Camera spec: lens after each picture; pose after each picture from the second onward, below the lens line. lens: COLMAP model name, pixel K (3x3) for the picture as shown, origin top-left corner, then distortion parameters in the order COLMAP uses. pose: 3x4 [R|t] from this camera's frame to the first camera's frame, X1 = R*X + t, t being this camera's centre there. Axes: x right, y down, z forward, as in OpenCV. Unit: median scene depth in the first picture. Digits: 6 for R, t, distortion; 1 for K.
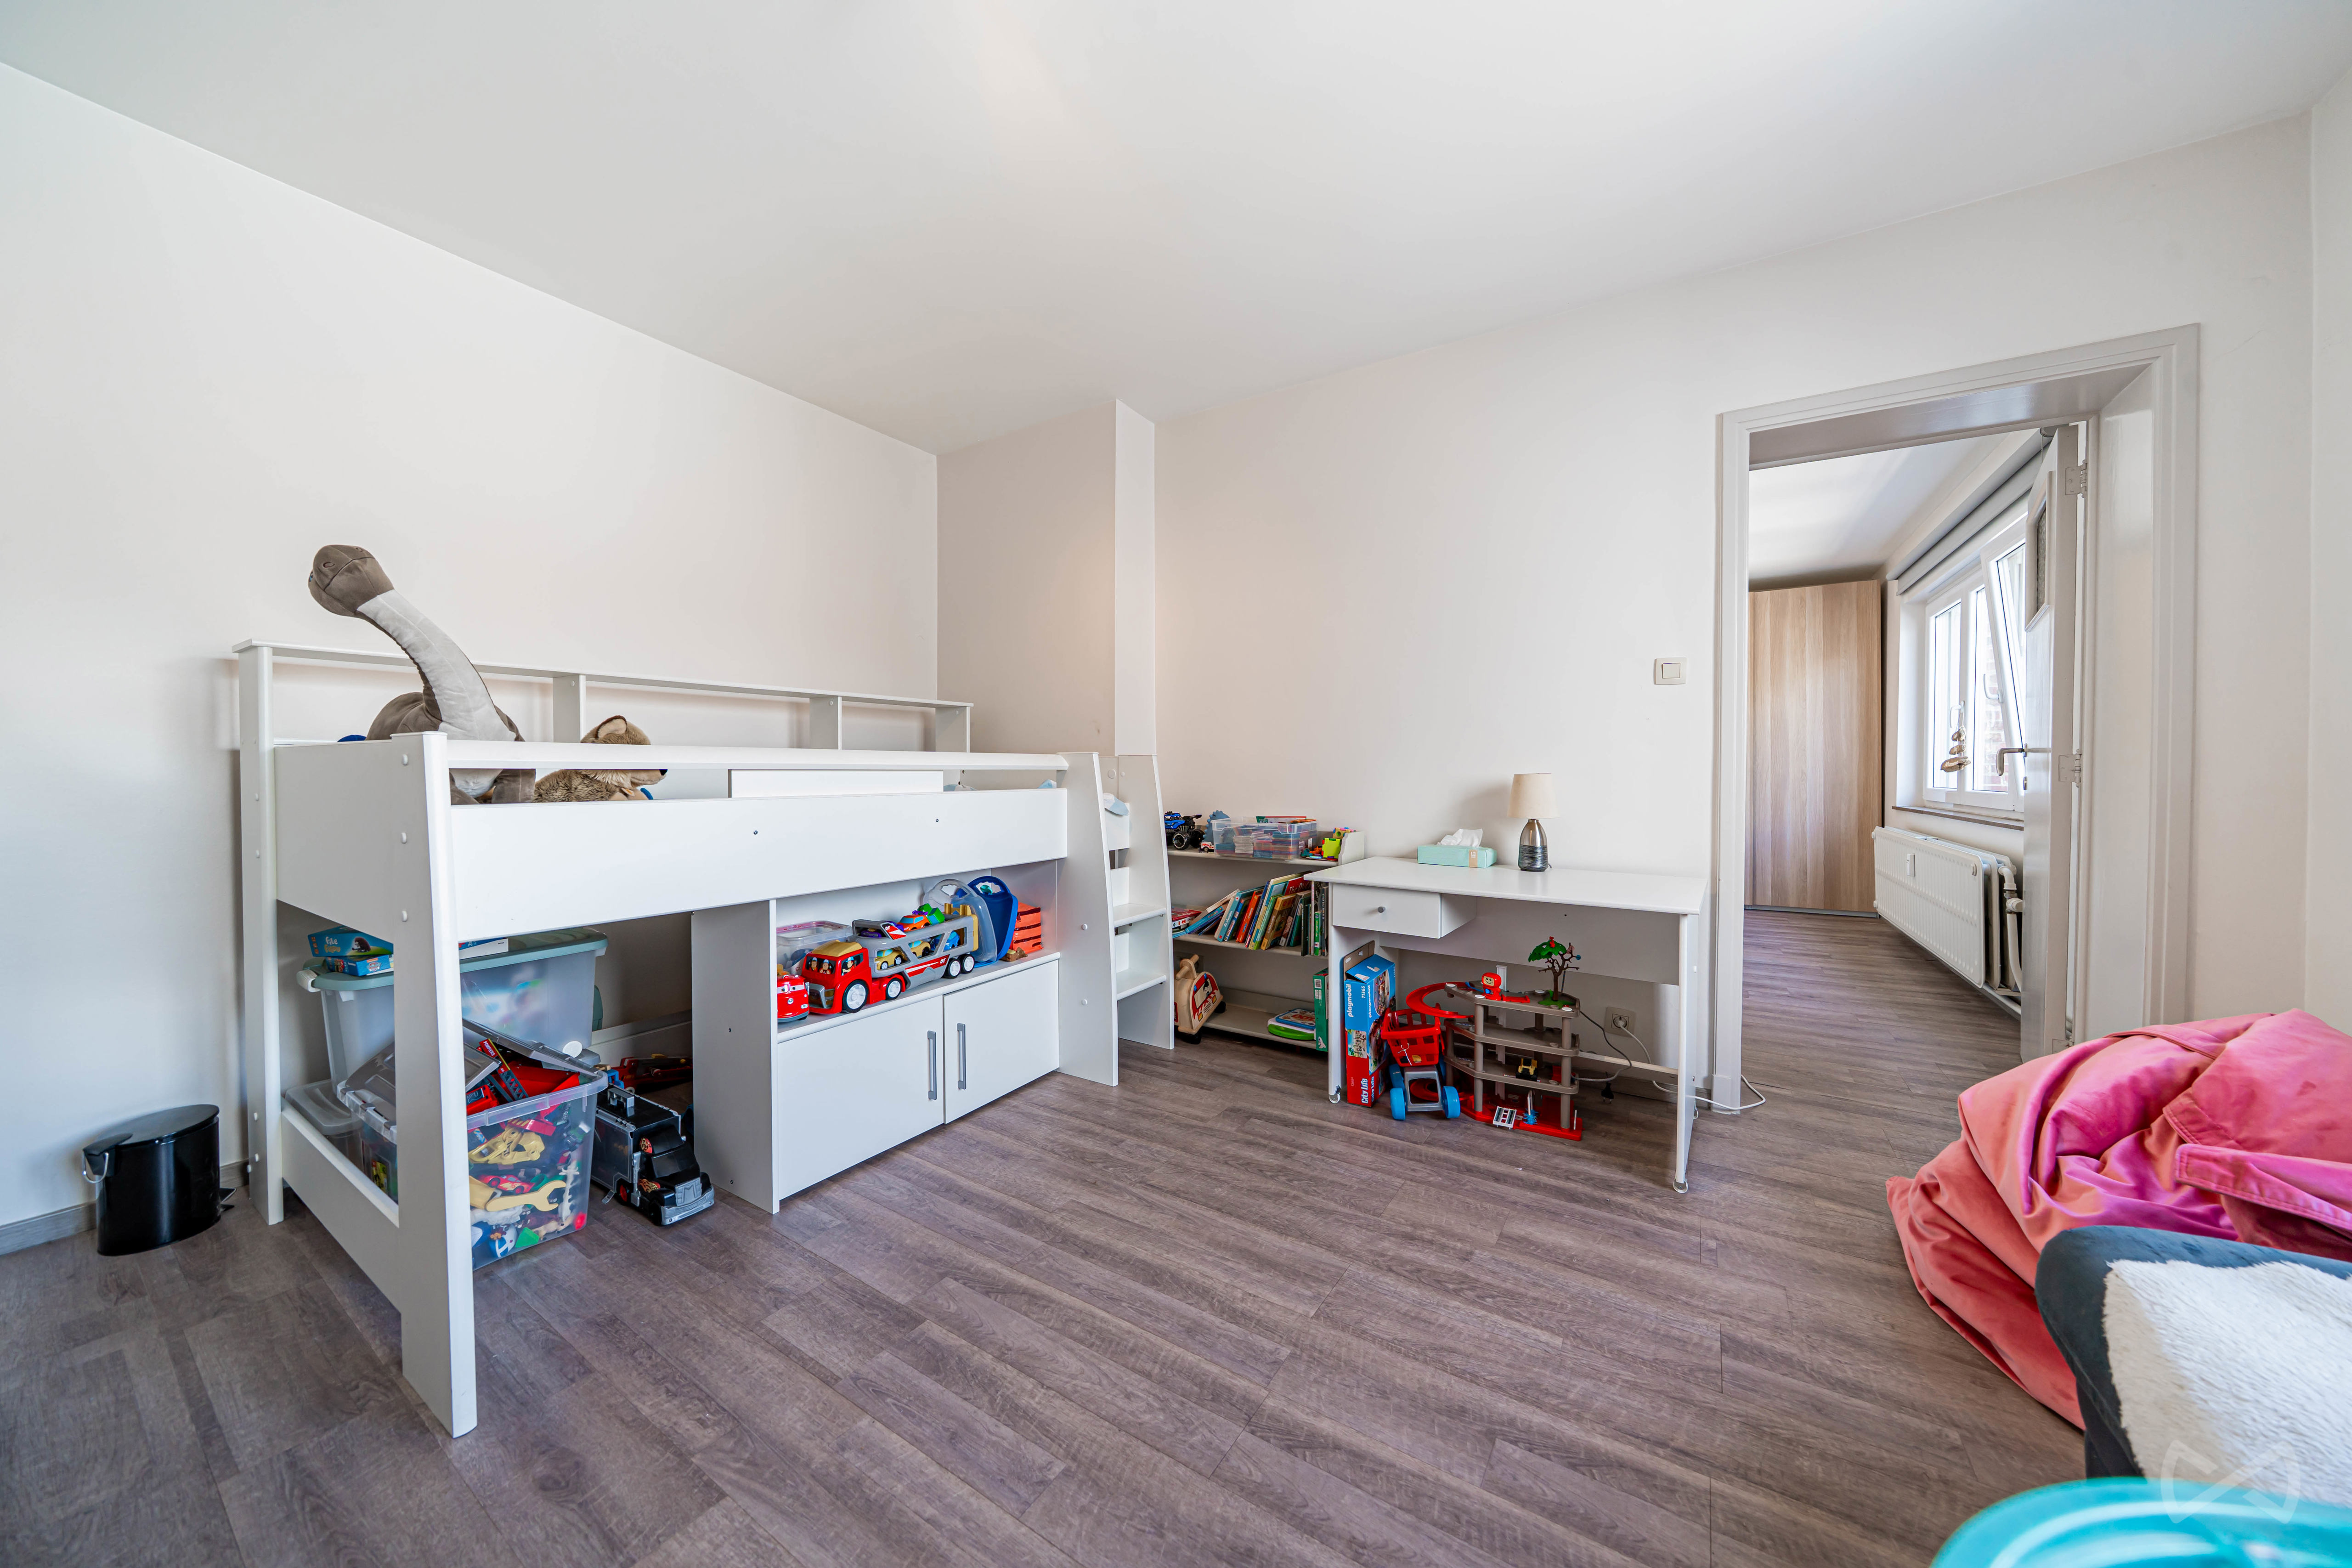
lens RADIAL K [[803.0, 0, 1189.5], [0, 803.0, 774.9], [0, 0, 1]] dist [-0.005169, 0.000621]
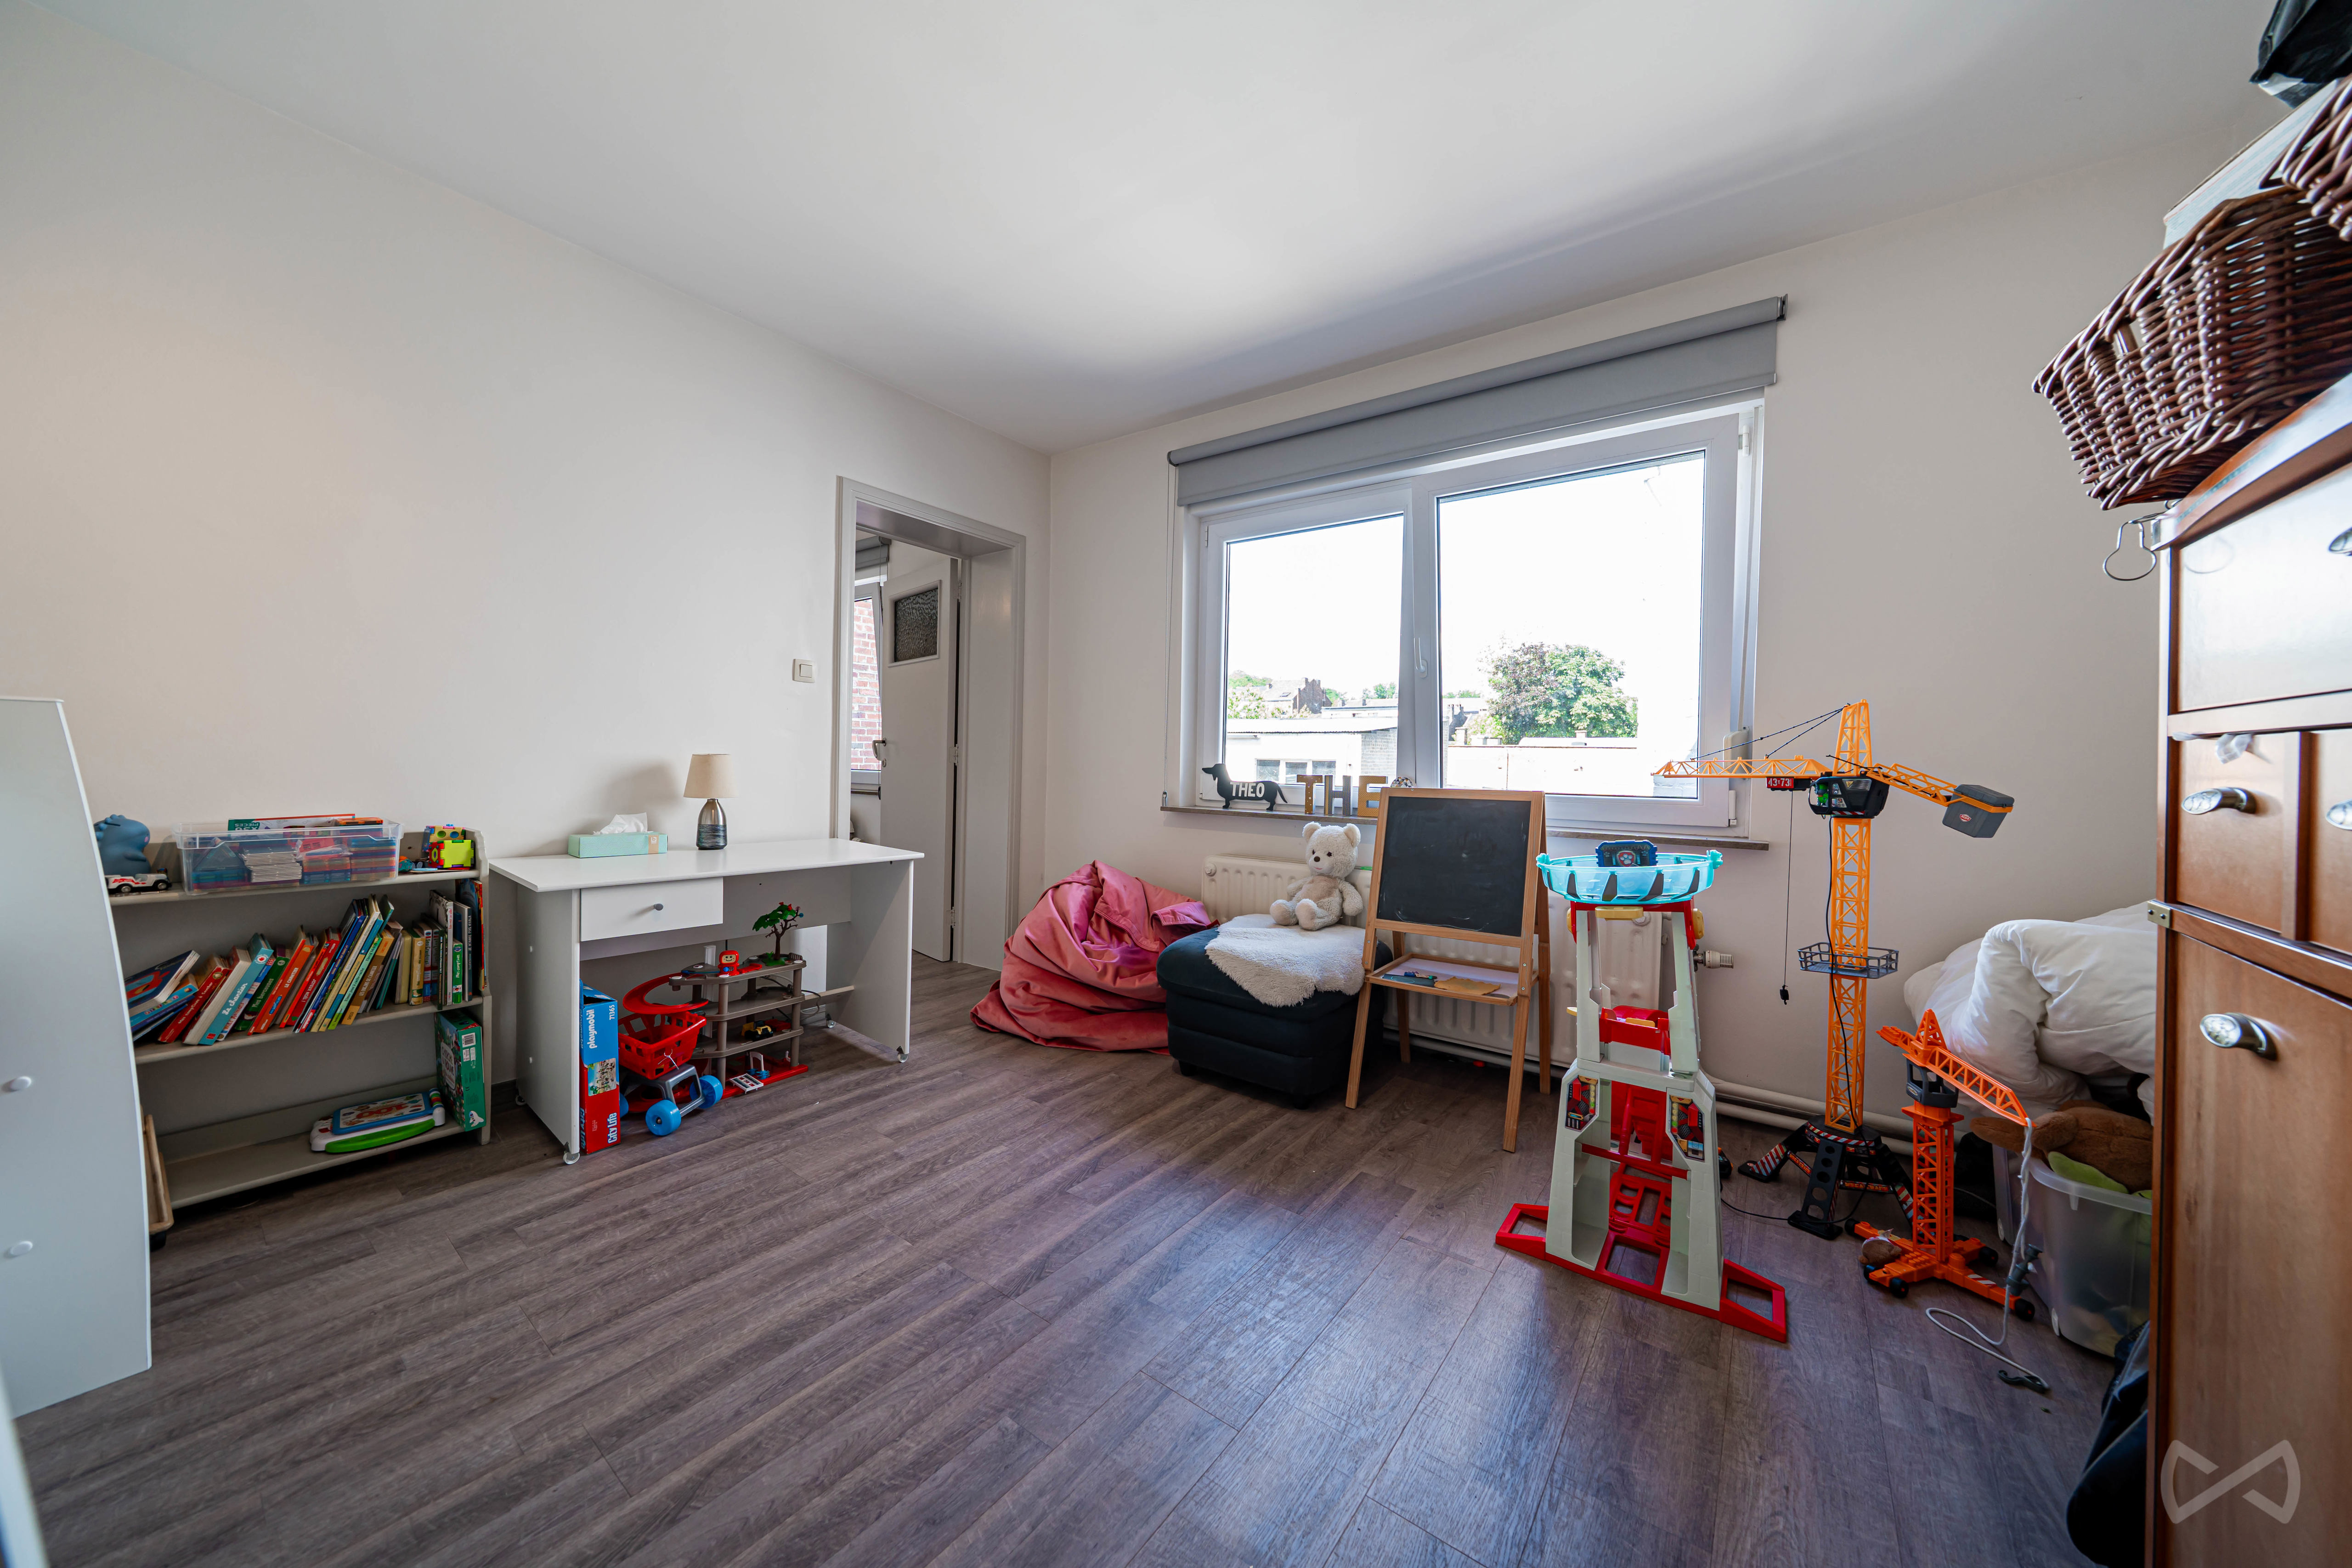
lens RADIAL K [[803.0, 0, 1183.0], [0, 803.0, 772.4], [0, 0, 1]] dist [-0.005169, 0.000621]
pose [[0.071164, -0.012870, 0.997382, -0.657350], [-0.013115, 0.999818, 0.013838, -0.000528], [-0.997378, -0.014065, 0.070982, 0.394527]]
